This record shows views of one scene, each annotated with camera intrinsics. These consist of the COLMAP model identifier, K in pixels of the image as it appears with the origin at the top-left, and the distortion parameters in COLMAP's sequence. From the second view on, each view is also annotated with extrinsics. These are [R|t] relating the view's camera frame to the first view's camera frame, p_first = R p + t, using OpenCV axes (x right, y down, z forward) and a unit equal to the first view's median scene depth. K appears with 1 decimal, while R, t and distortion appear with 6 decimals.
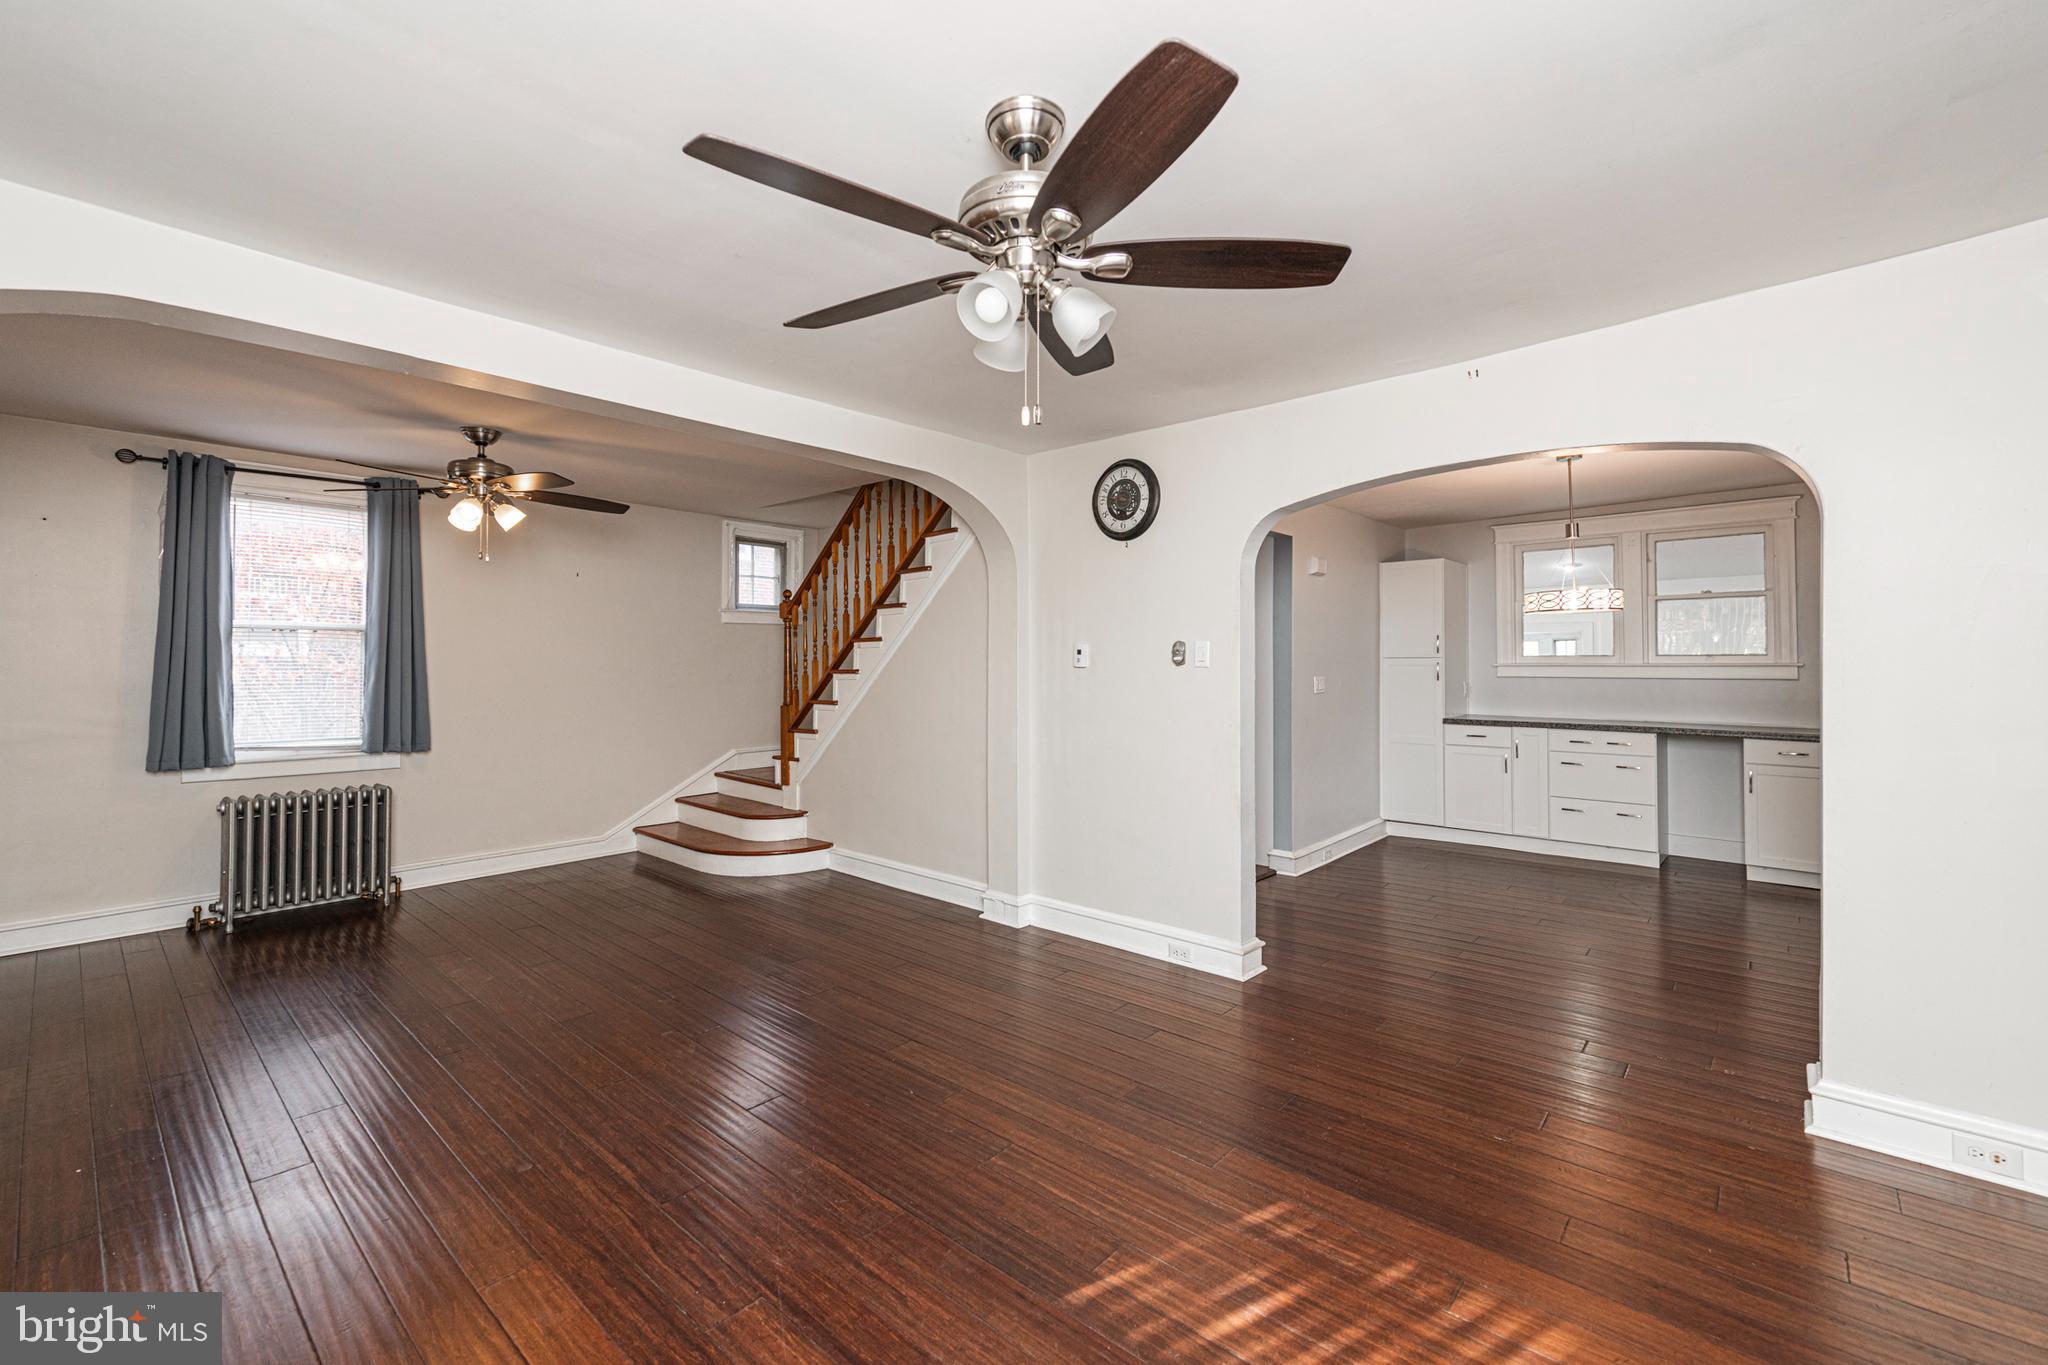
lens RADIAL K [[847.9, 0, 1053.3], [0, 847.9, 653.8], [0, 0, 1]] dist [0.000961, 0.000123]
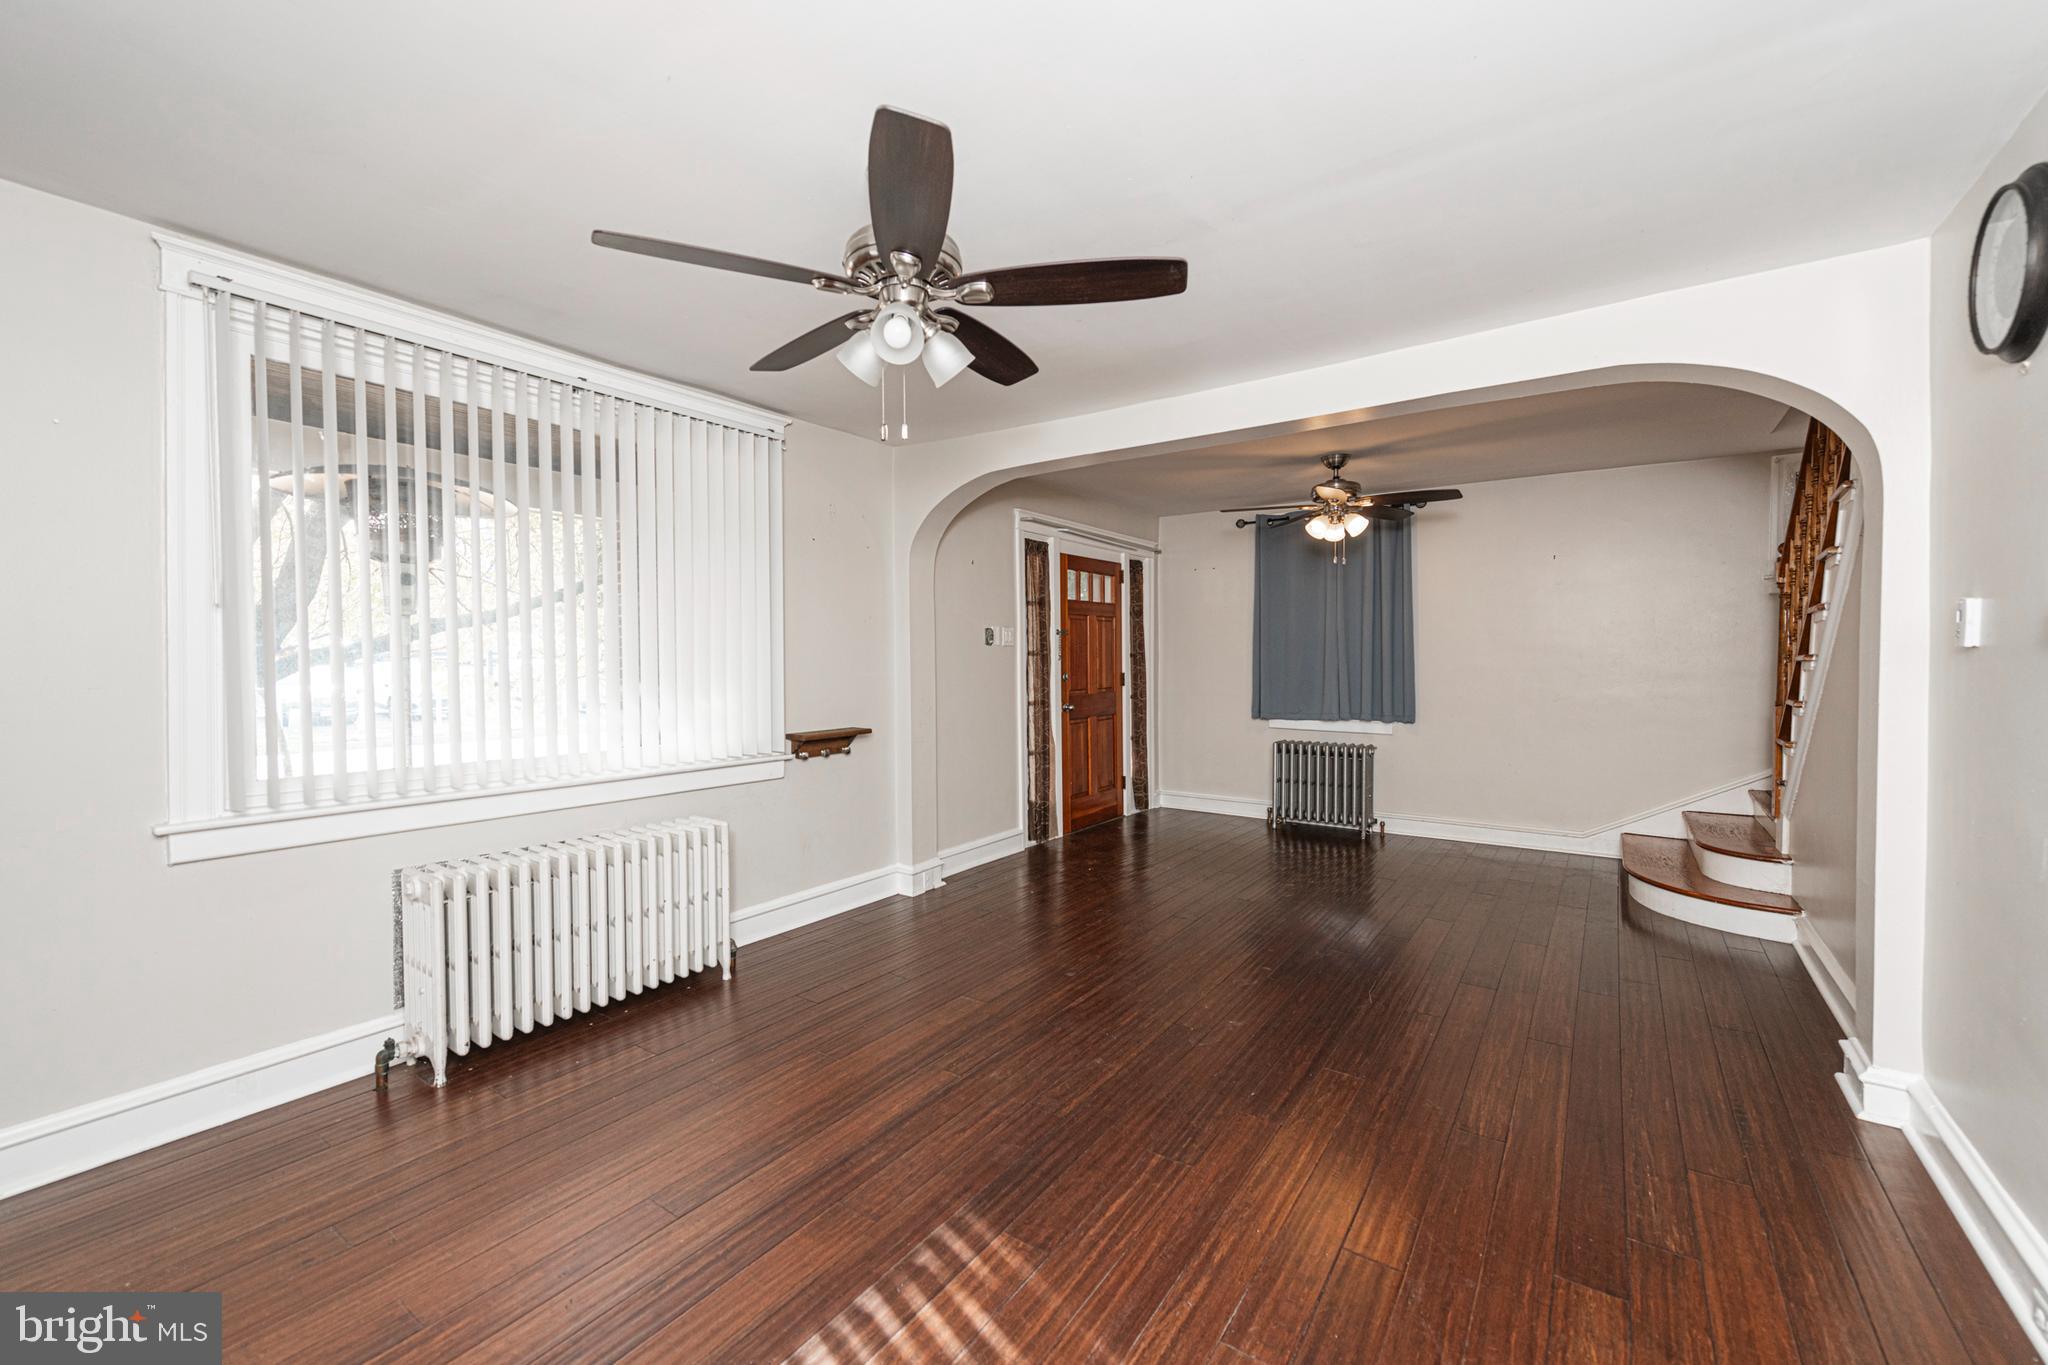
lens RADIAL K [[830.1, 0, 999.6], [0, 830.1, 683.3], [0, 0, 1]] dist [-0.000259, -0.000056]
pose [[0.061441, 0.033658, -0.997543, 0.426008], [0.020005, 0.999189, 0.034945, 0.007658], [0.997910, -0.022103, 0.060718, 0.384996]]
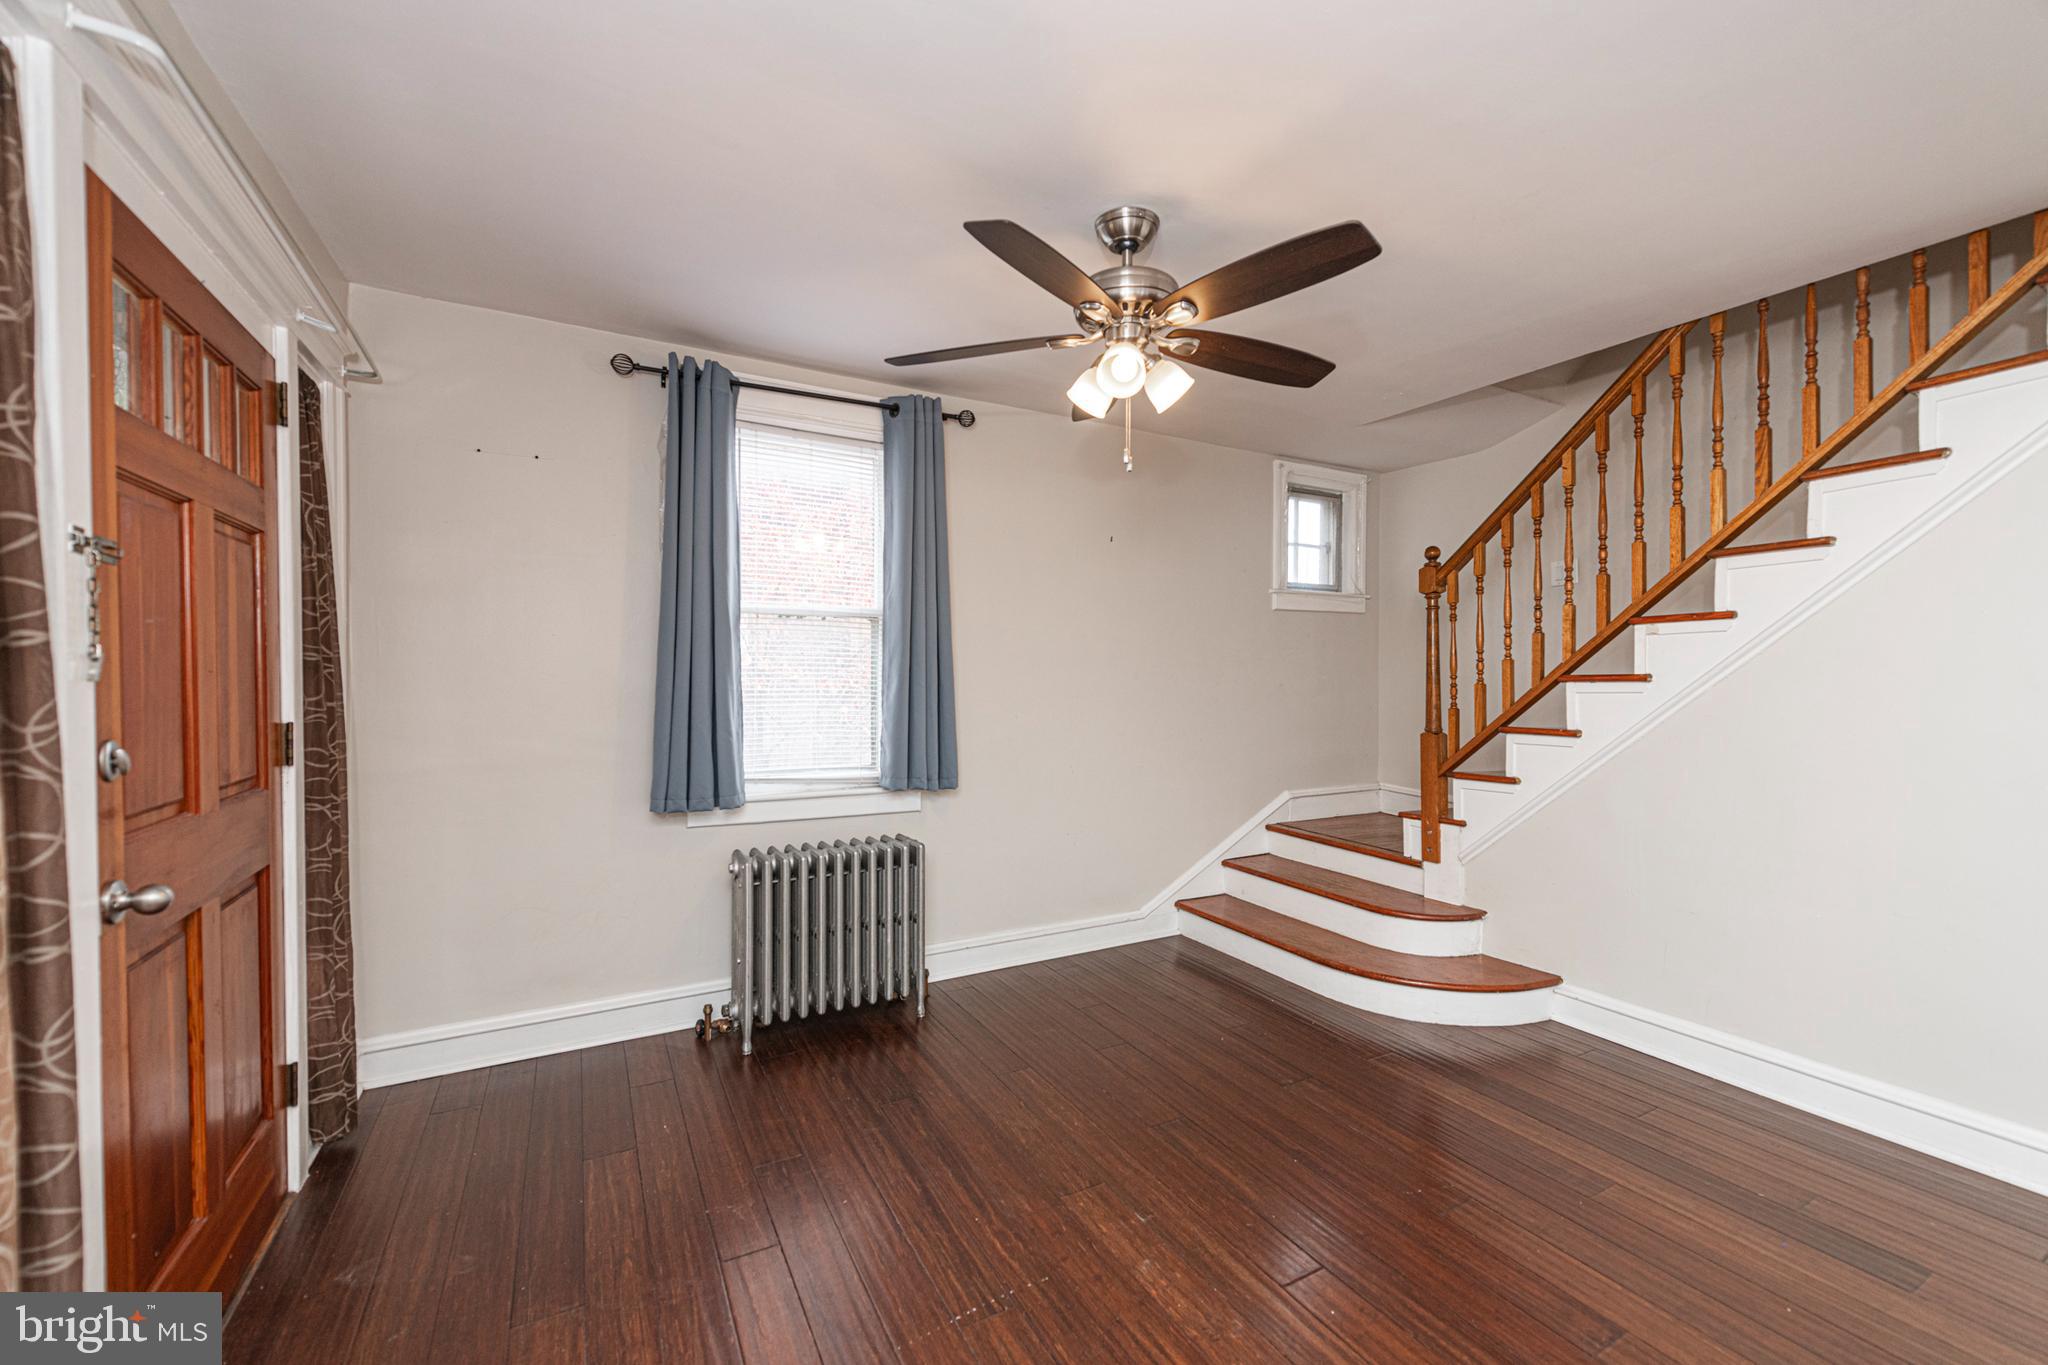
lens RADIAL K [[828.8, 0, 1037.8], [0, 828.8, 689.1], [0, 0, 1]] dist [0.025020, -0.000134]
pose [[0.941204, 0.008679, -0.337726, -0.470065], [-0.000109, 0.999678, 0.025387, 0.015710], [0.337838, -0.023857, 0.940902, 0.404047]]
